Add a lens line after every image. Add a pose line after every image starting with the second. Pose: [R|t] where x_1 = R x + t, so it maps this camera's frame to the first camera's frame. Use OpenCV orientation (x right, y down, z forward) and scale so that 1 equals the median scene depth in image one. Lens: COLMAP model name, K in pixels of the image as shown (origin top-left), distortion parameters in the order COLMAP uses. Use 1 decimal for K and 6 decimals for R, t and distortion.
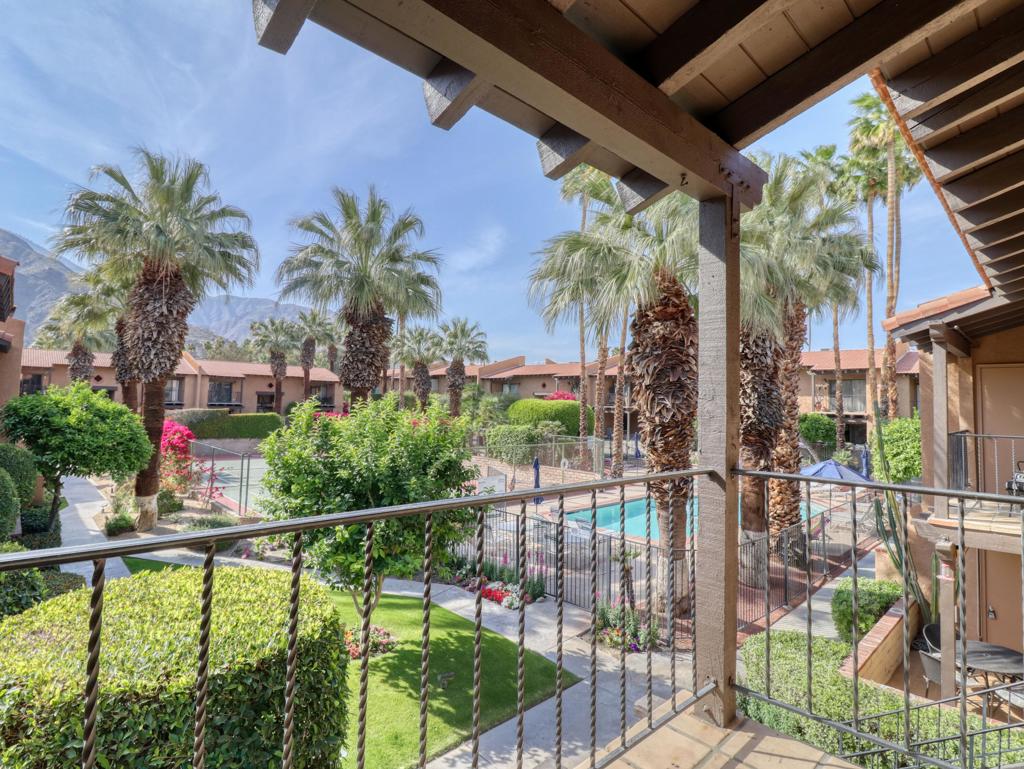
lens RADIAL K [[530.8, 0, 511.7], [0, 530.8, 366.3], [0, 0, 1]] dist [0.002750, -0.015963]
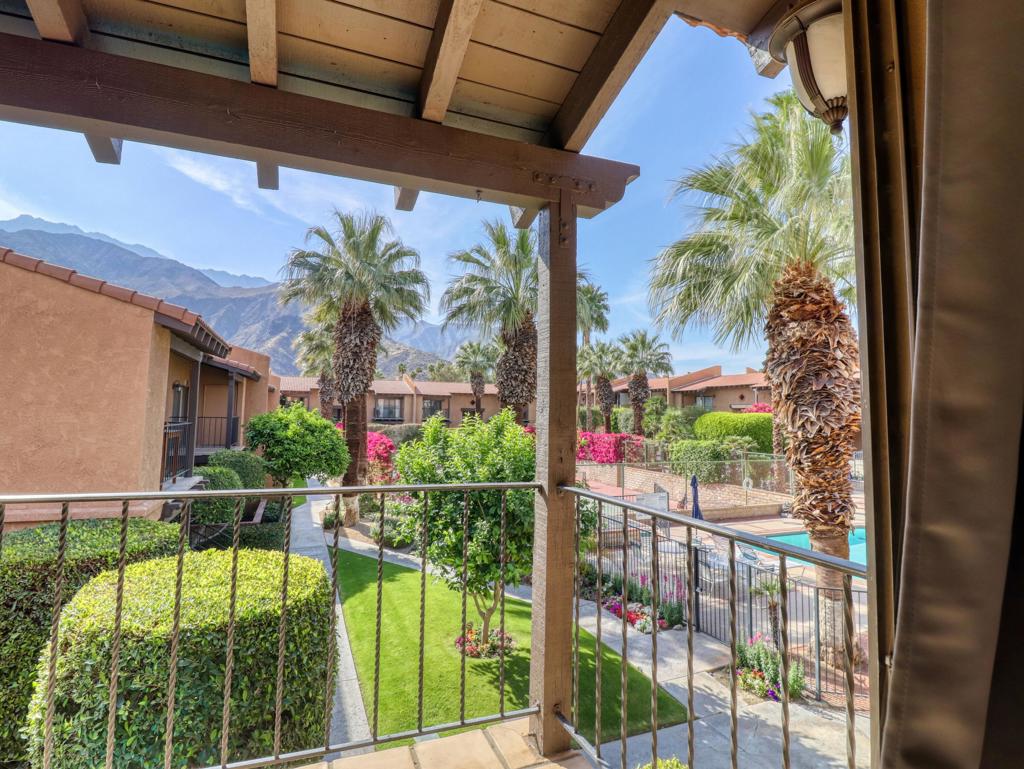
lens RADIAL K [[530.8, 0, 511.7], [0, 530.8, 366.3], [0, 0, 1]] dist [0.002750, -0.015963]
pose [[0.929529, -0.042825, -0.366254, 0.125989], [0.032917, 0.998905, -0.033258, 0.001652], [0.367277, 0.018859, 0.929920, 0.013155]]
